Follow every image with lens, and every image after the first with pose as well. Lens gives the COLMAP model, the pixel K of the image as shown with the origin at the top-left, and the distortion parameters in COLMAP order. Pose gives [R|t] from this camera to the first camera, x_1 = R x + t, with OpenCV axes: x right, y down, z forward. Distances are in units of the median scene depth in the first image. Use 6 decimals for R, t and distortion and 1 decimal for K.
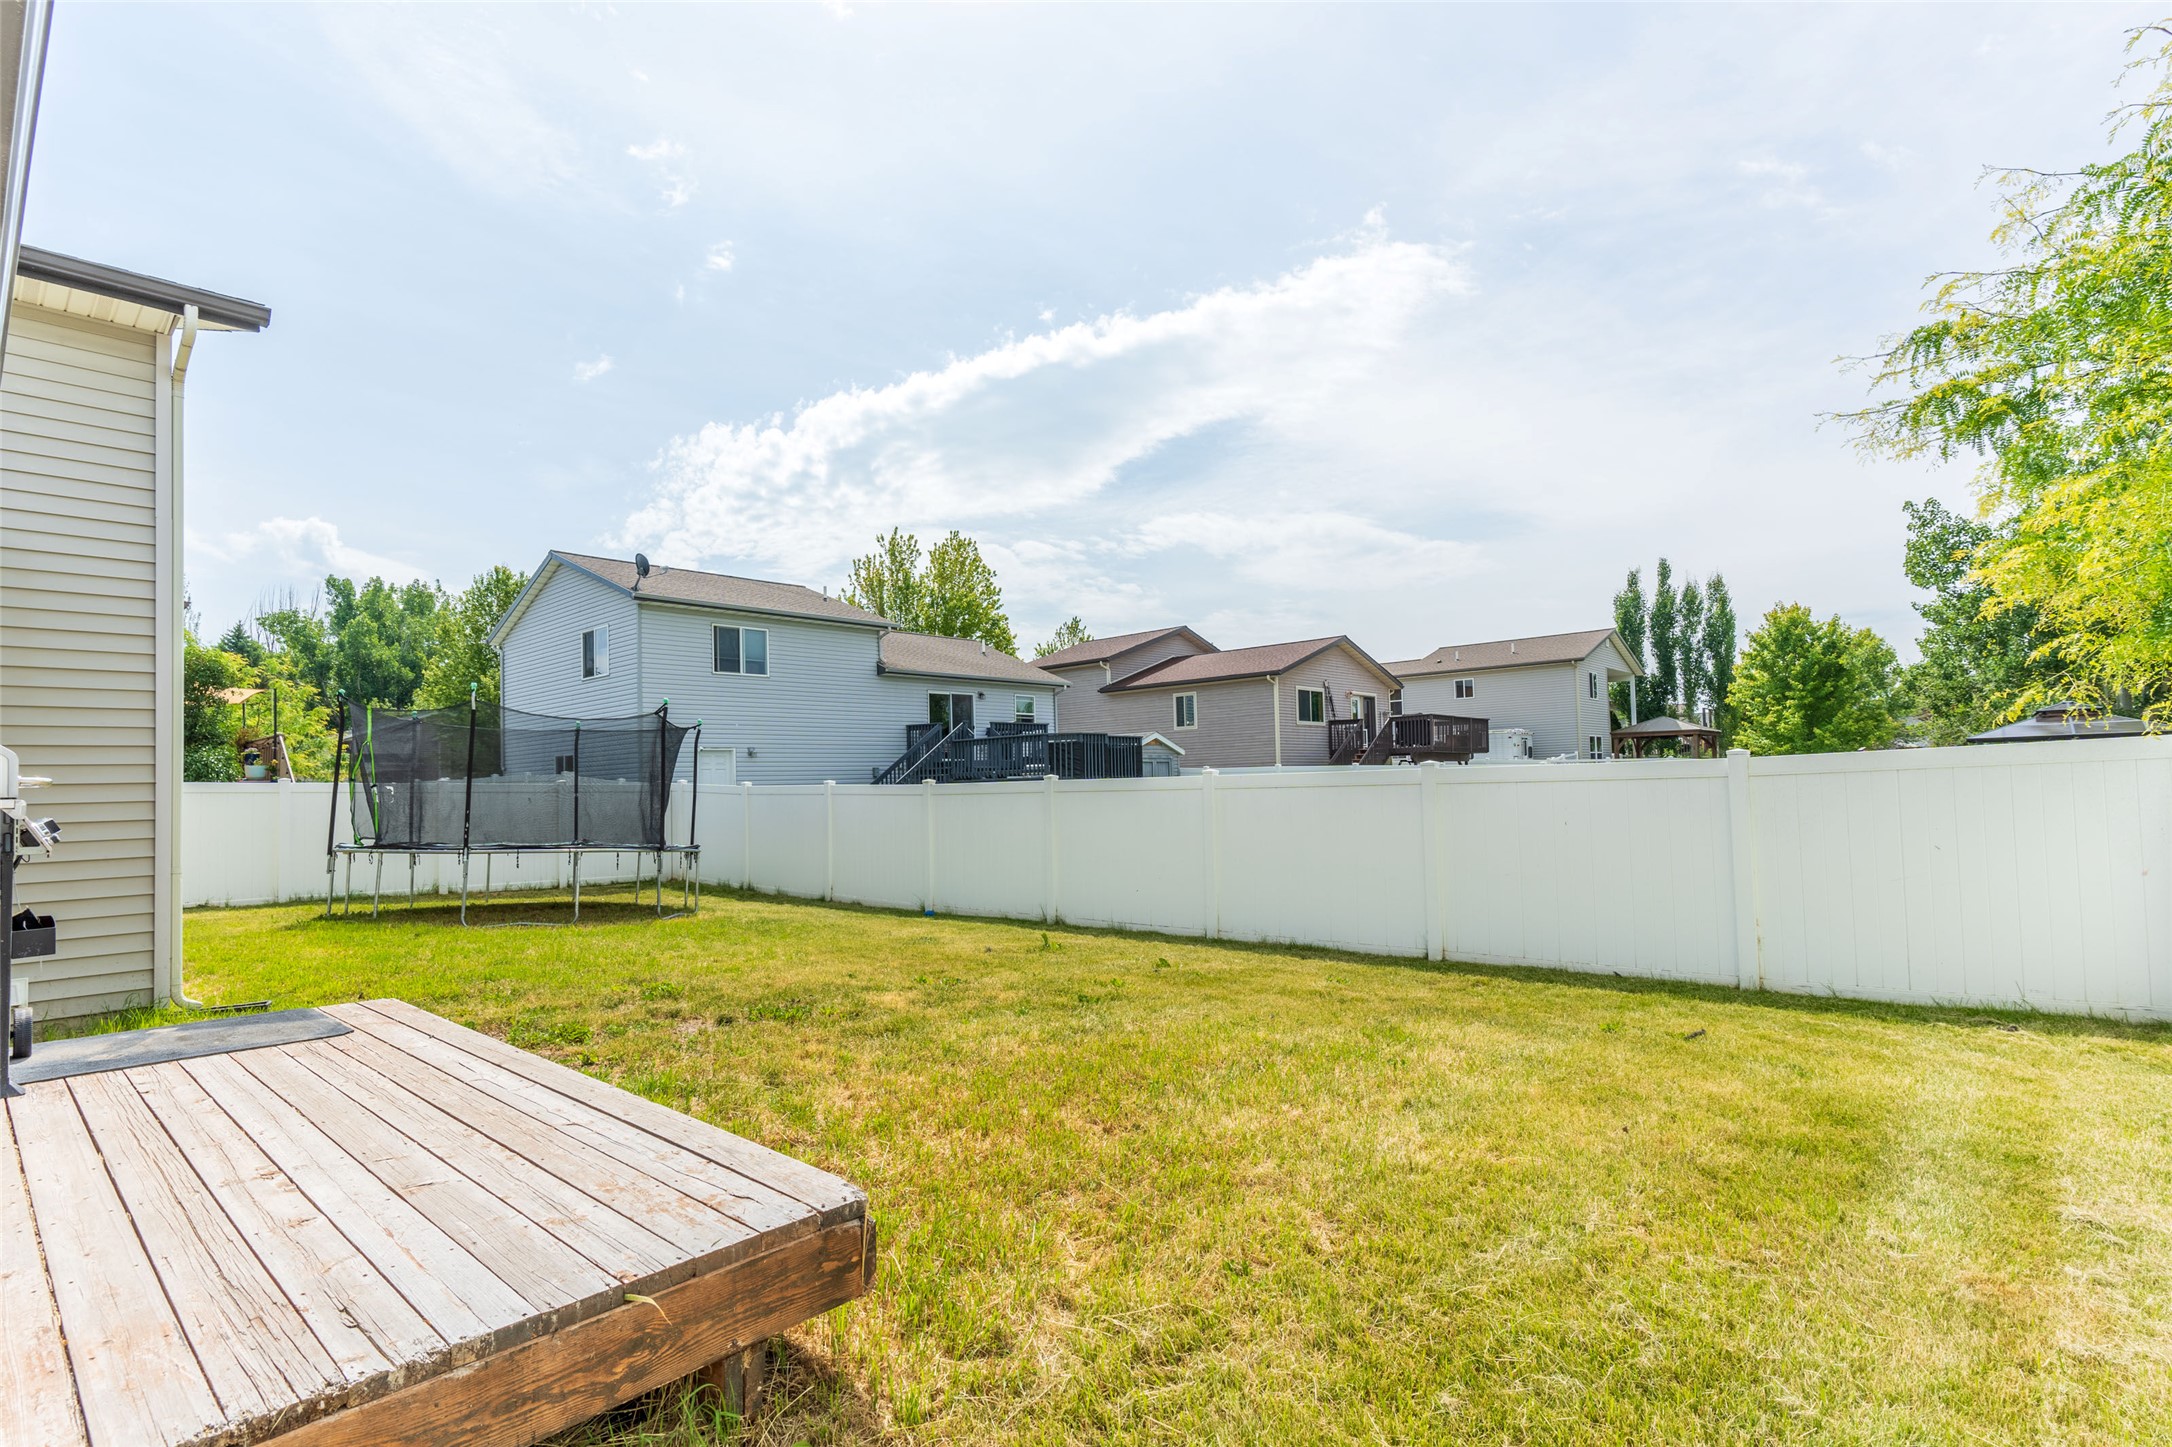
lens RADIAL K [[1044.8, 0, 1061.8], [0, 1044.8, 698.6], [0, 0, 1]] dist [0.001503, 0.000637]
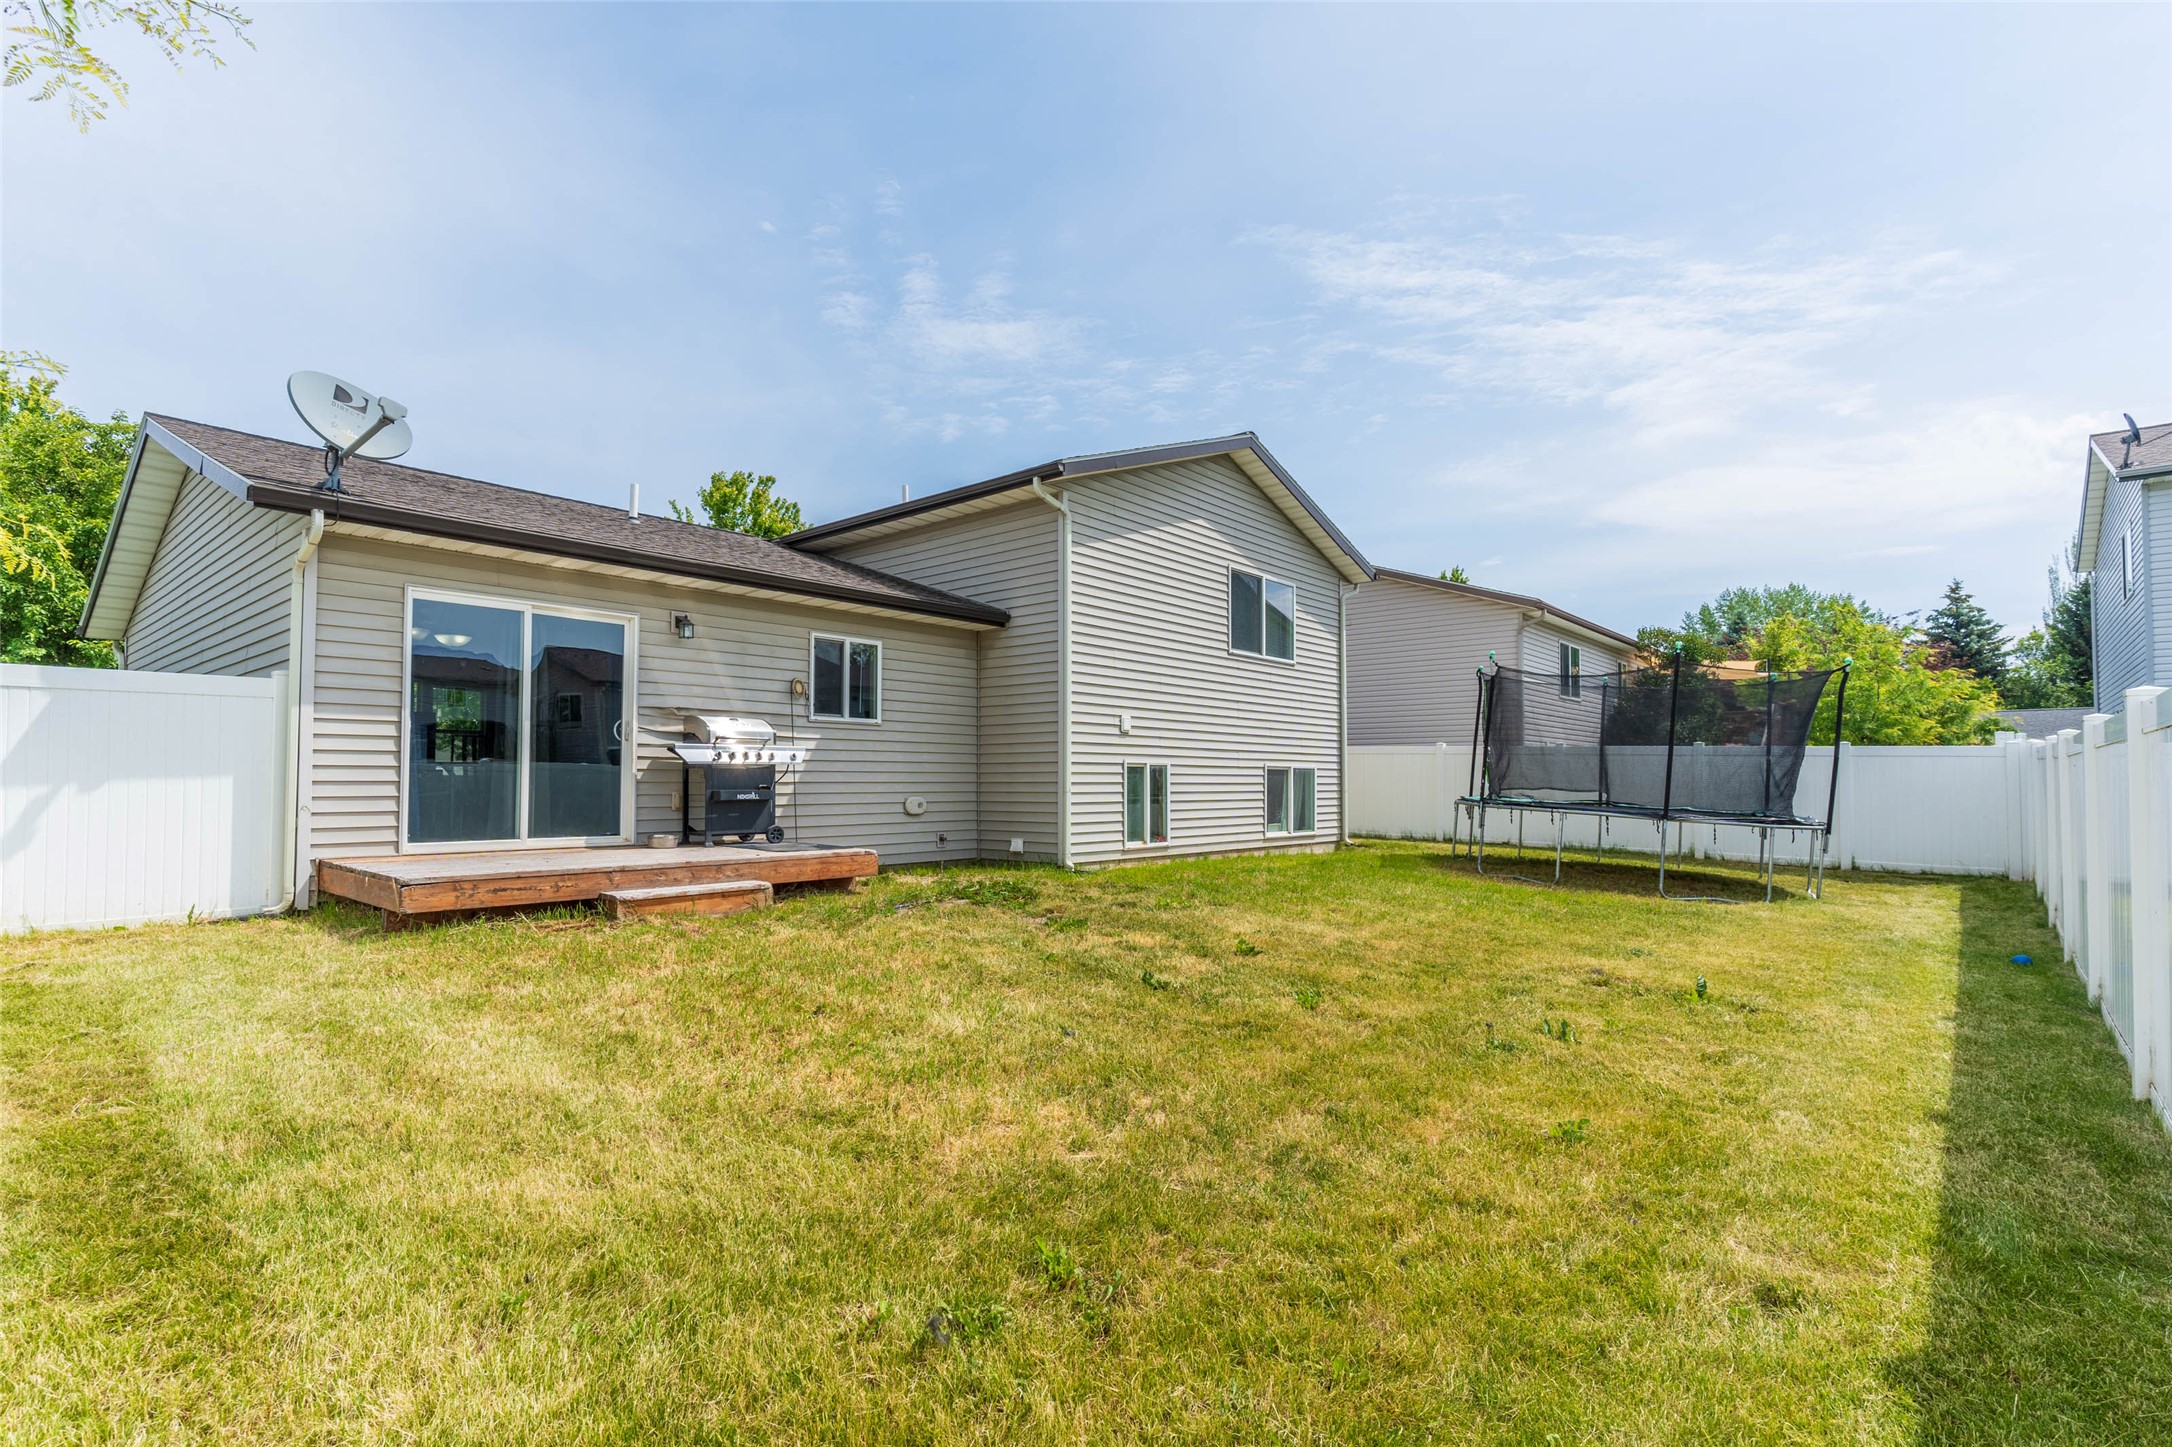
lens RADIAL K [[1035.4, 0, 1075.9], [0, 1035.4, 718.2], [0, 0, 1]] dist [-0.001195, 0.000587]
pose [[0.047883, -0.053410, -0.997424, 0.428910], [0.091170, 0.994635, -0.048884, 0.058578], [0.994683, -0.088595, 0.052496, 0.444462]]
